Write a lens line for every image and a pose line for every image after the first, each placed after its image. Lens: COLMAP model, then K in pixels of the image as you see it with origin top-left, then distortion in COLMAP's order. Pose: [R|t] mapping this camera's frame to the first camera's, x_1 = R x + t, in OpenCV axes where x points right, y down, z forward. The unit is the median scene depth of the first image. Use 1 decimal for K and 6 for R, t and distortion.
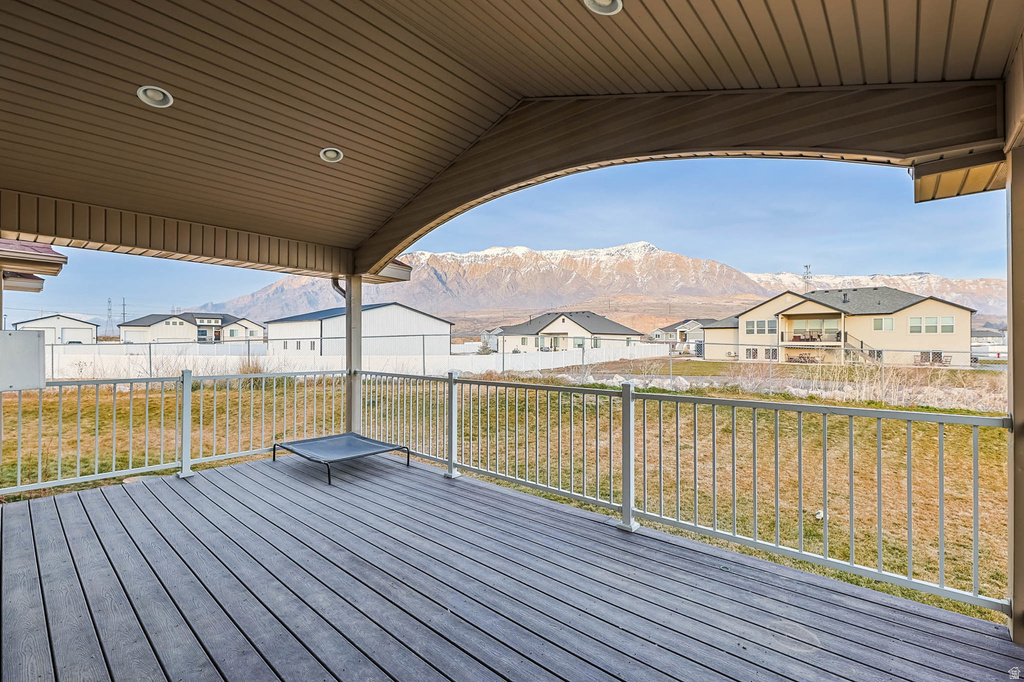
lens RADIAL K [[441.3, 0, 512.0], [0, 441.3, 341.0], [0, 0, 1]] dist [0.000389, -0.000149]
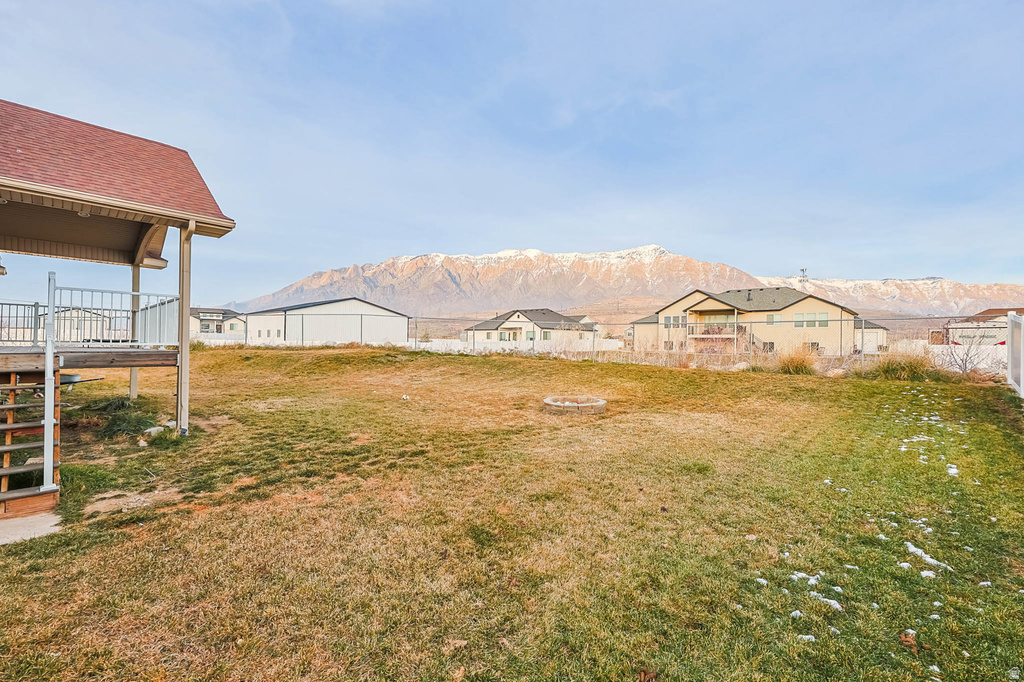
lens RADIAL K [[434.9, 0, 512.0], [0, 434.9, 341.0], [0, 0, 1]] dist [-0.002039, -0.000355]
pose [[0.999546, 0.010484, -0.028257, 0.175725], [-0.010552, 0.999942, -0.002255, 0.023656], [0.028231, 0.002552, 0.999598, -0.117429]]
